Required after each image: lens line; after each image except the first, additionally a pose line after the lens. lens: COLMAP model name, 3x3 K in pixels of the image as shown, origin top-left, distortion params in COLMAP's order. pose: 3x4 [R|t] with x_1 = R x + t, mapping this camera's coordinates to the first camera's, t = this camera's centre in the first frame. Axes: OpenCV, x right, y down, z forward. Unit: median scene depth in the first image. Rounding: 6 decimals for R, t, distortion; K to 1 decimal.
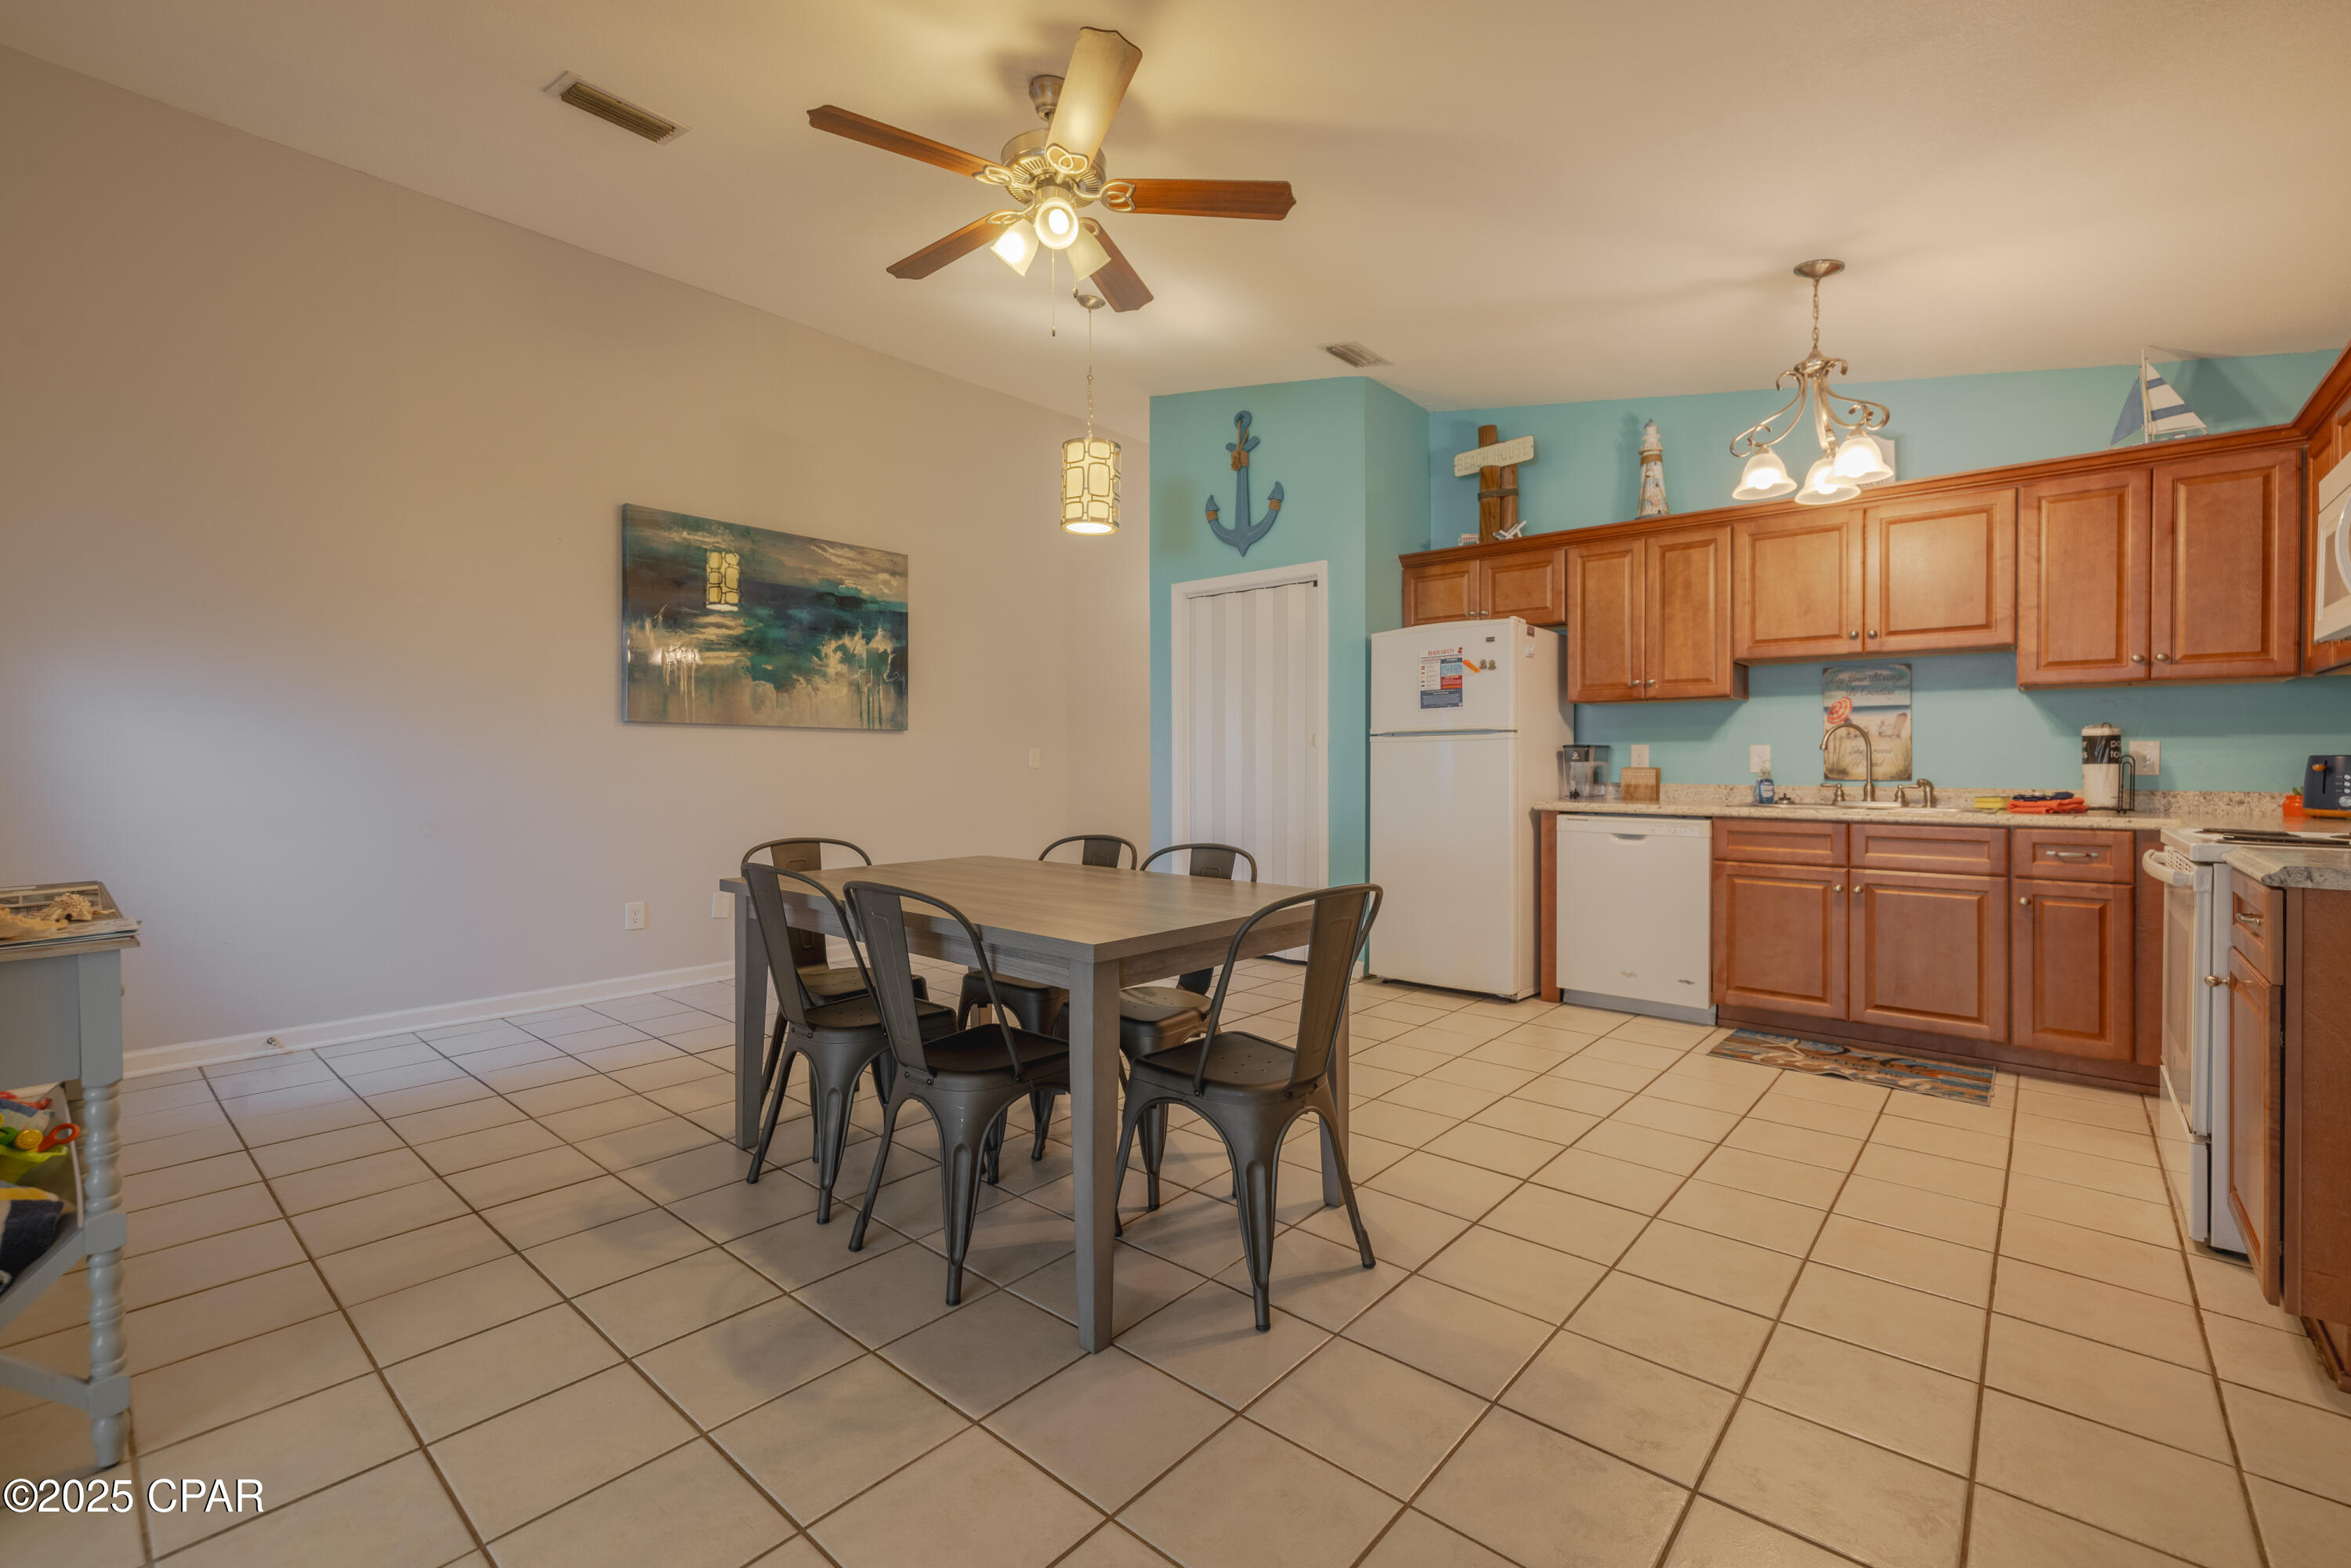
lens RADIAL K [[994.4, 0, 1165.4], [0, 994.4, 766.1], [0, 0, 1]] dist [-0.008247, 0.002488]
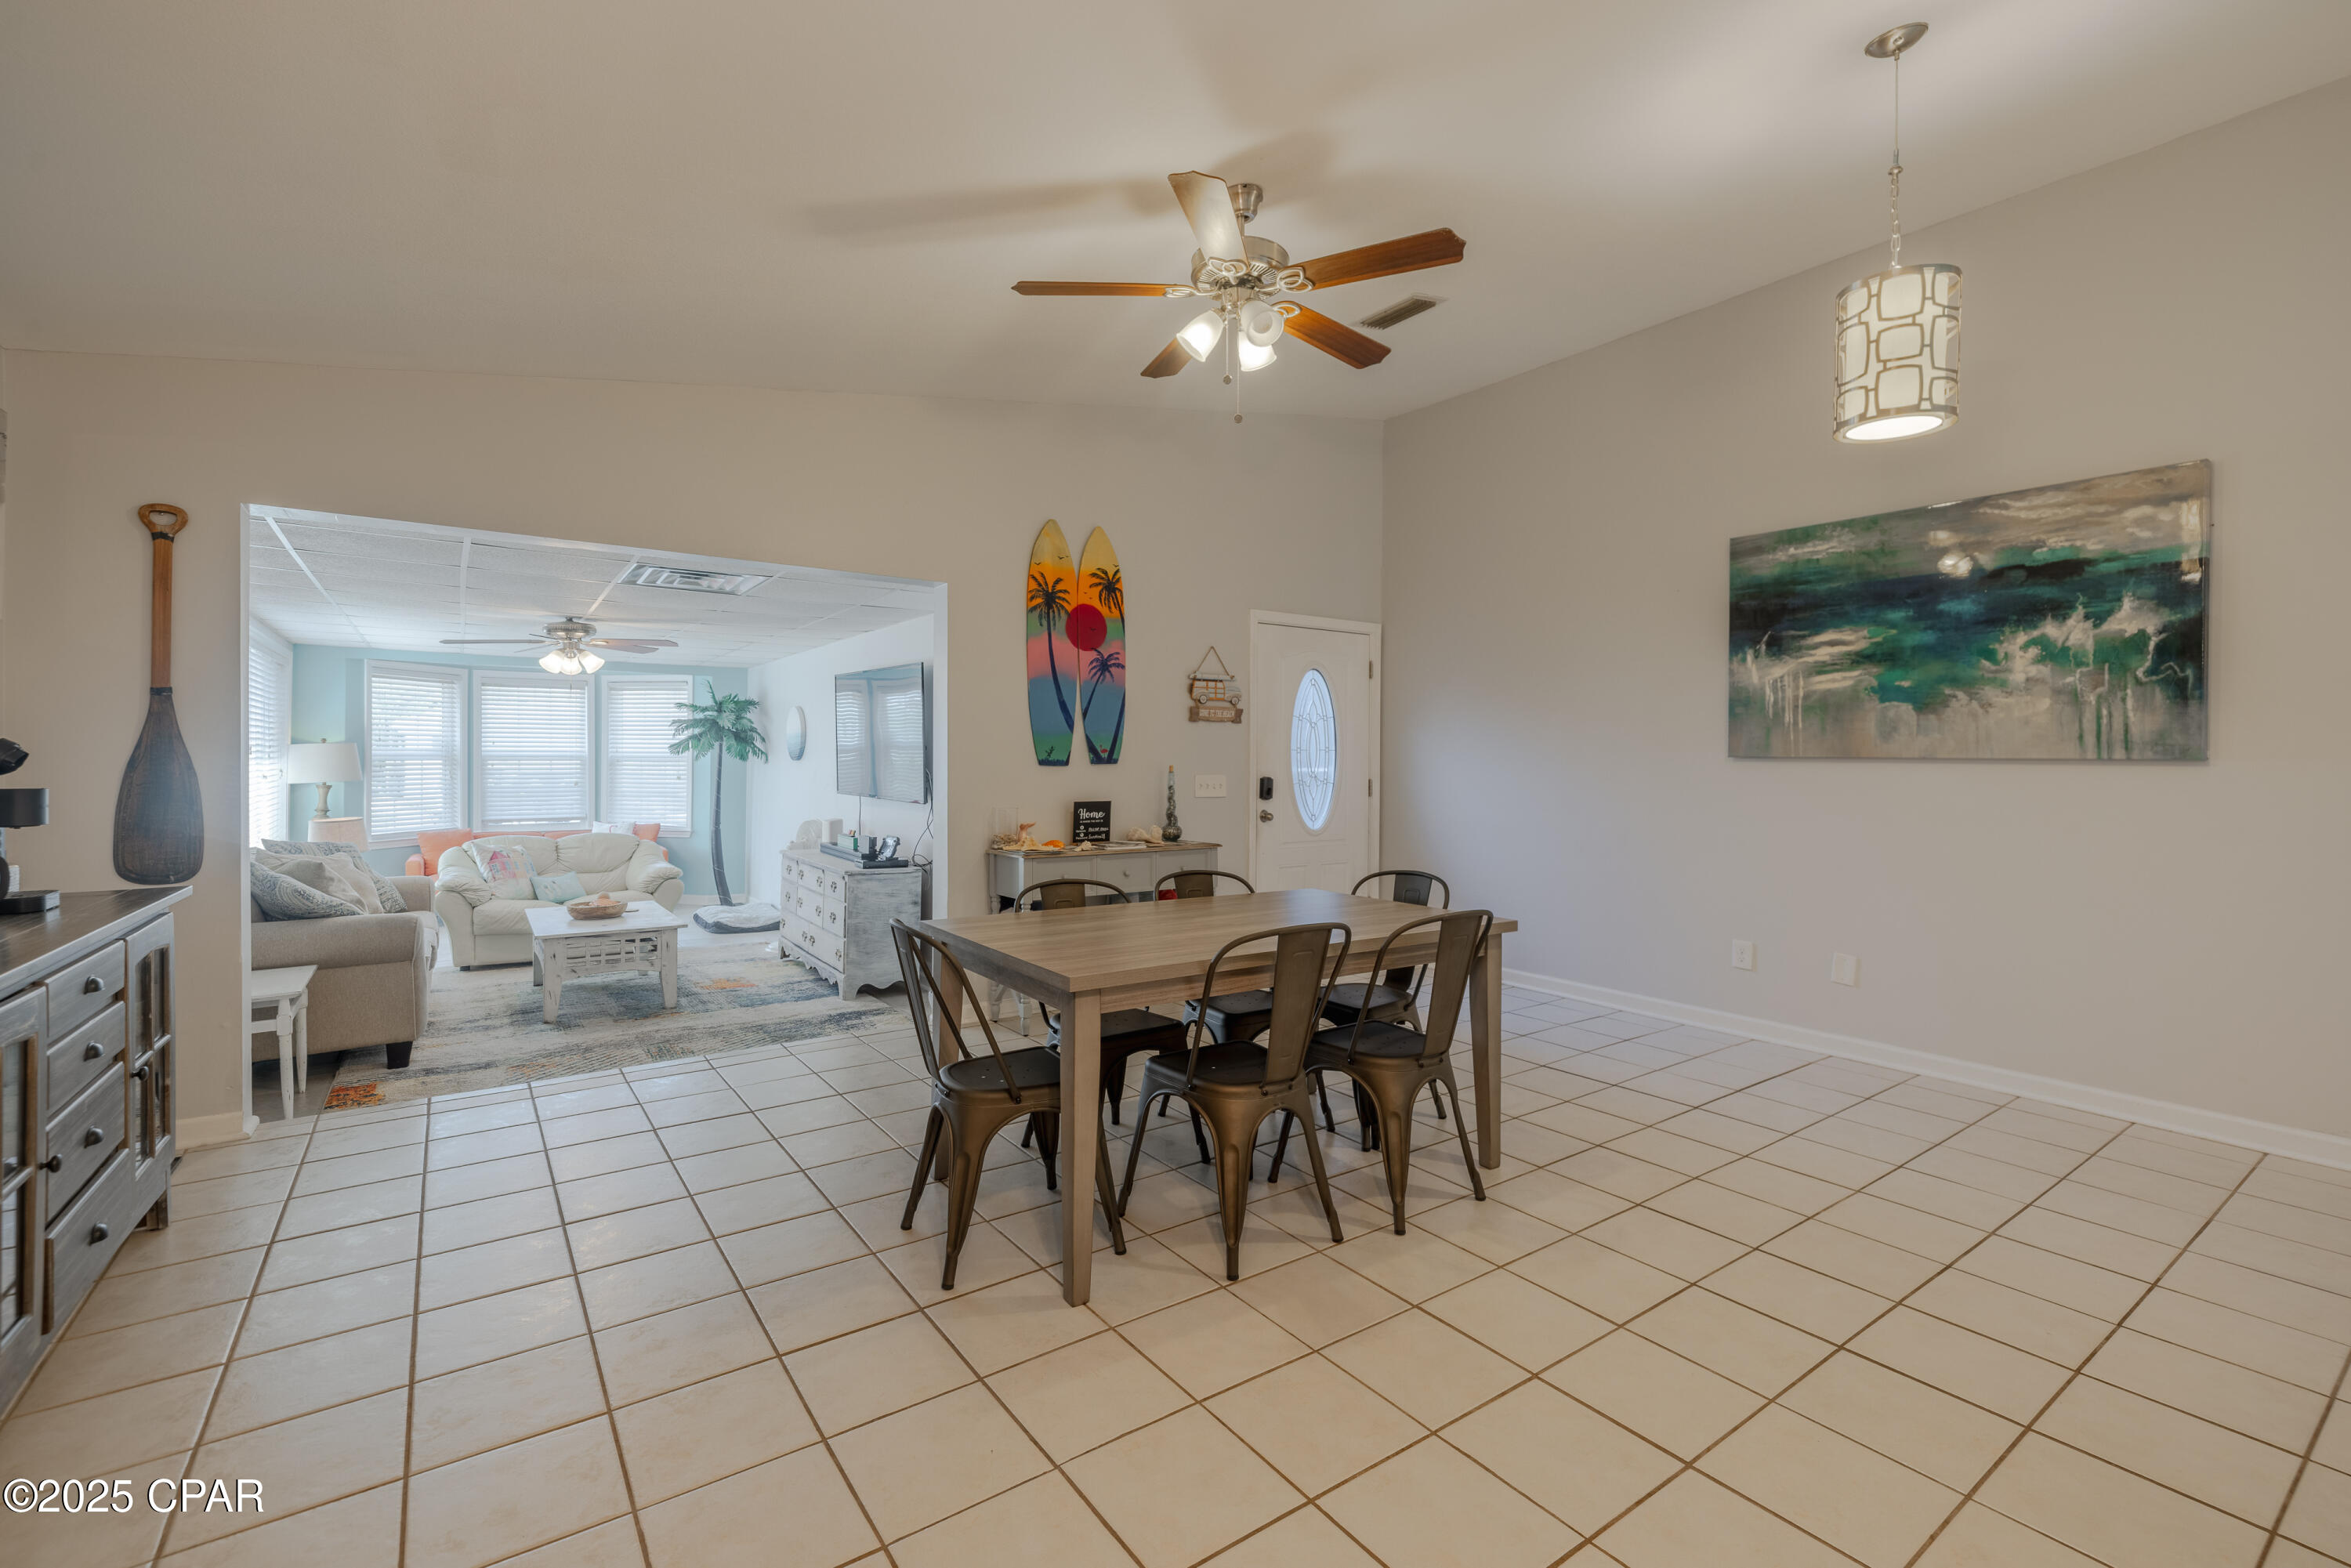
lens RADIAL K [[994.4, 0, 1201.8], [0, 994.4, 763.7], [0, 0, 1]] dist [-0.008247, 0.002488]
pose [[-0.212510, 0.005485, -0.977143, 0.572527], [-0.009463, 0.999926, 0.007670, -0.043105], [0.977113, 0.010877, -0.212443, 0.728294]]
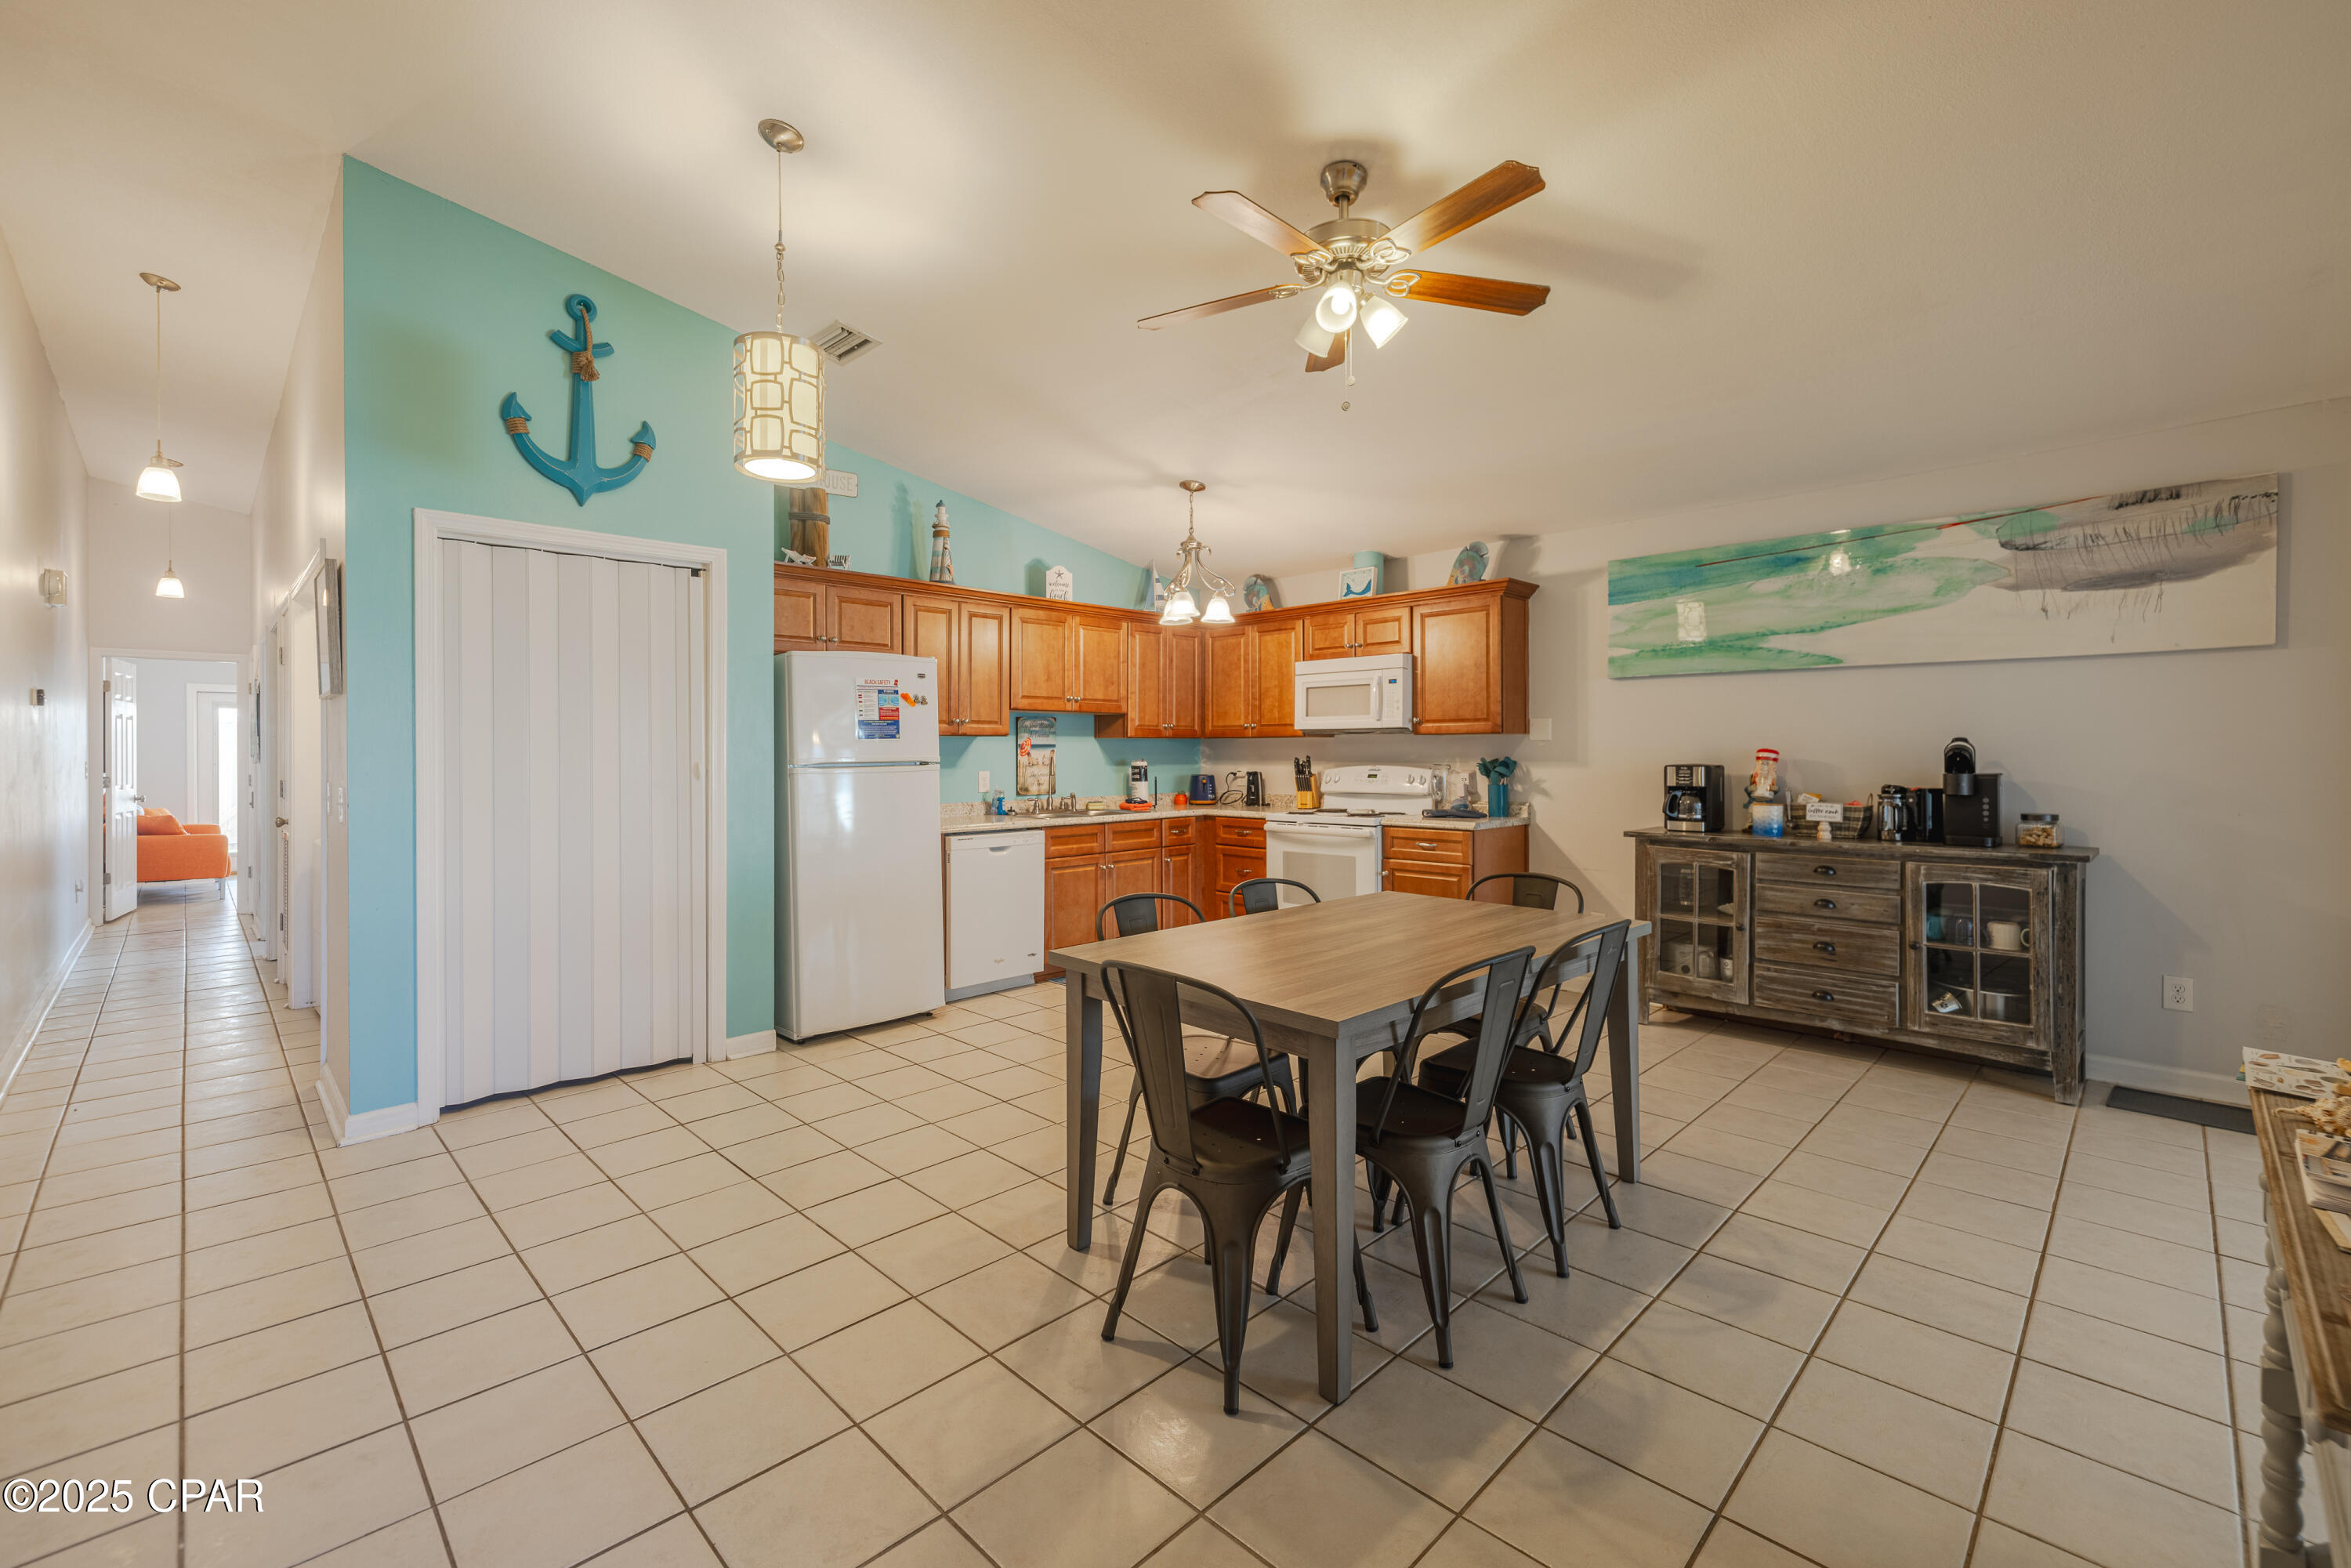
lens RADIAL K [[994.4, 0, 1146.5], [0, 994.4, 764.7], [0, 0, 1]] dist [-0.008247, 0.002488]
pose [[0.081857, -0.013407, 0.996554, -0.701661], [0.009428, 0.999875, 0.012677, -0.044281], [-0.996599, 0.008358, 0.081973, 0.671191]]
